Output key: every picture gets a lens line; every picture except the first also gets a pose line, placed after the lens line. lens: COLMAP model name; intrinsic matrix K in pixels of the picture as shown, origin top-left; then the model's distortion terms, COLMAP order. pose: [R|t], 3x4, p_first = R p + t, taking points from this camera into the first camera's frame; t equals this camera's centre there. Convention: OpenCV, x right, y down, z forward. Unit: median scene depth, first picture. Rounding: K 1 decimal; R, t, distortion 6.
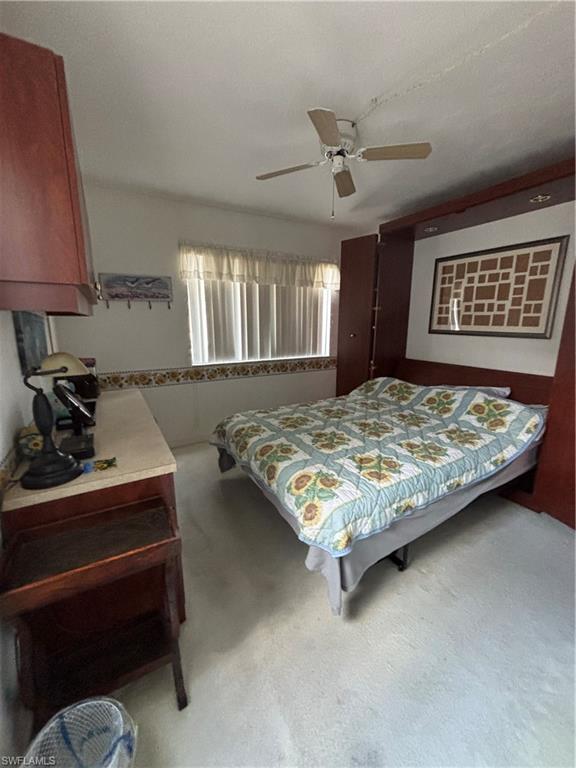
lens RADIAL K [[311.7, 0, 288.0], [0, 311.7, 384.0], [0, 0, 1]] dist [-0.011415, -0.000102]
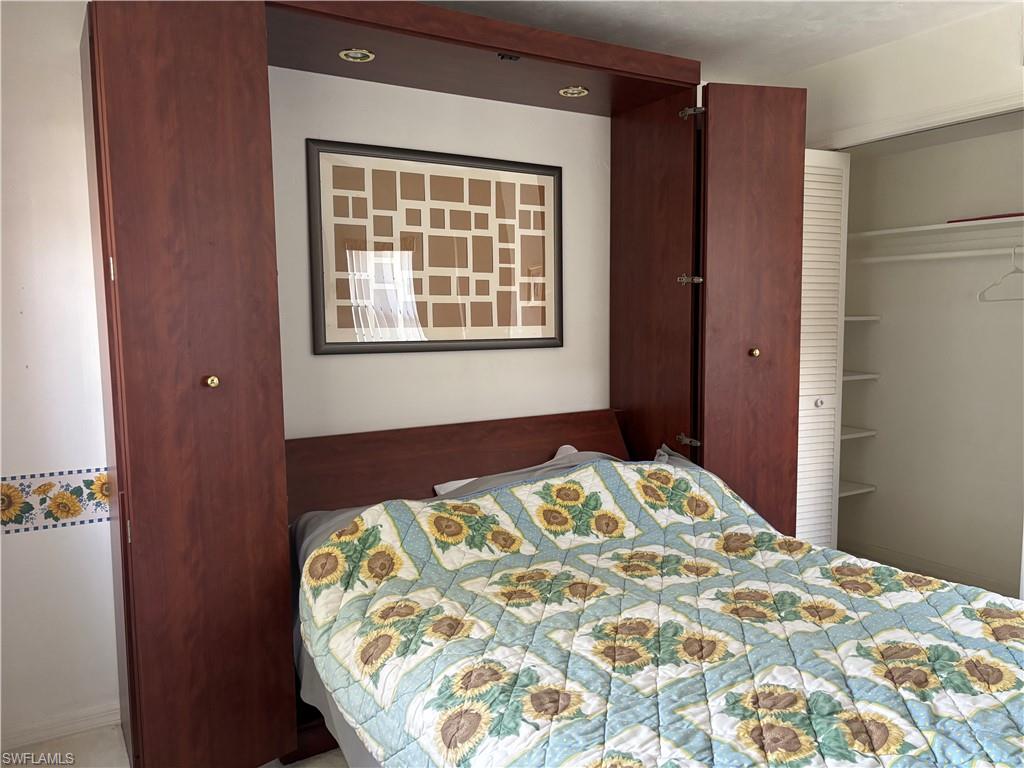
lens RADIAL K [[778.1, 0, 512.0], [0, 778.1, 384.0], [0, 0, 1]] dist [-0.000005, -0.000995]
pose [[-0.034840, -0.087283, 0.995574, -0.459303], [0.208203, 0.973688, 0.092650, -0.199141], [-0.977465, 0.210510, -0.015751, 0.976439]]
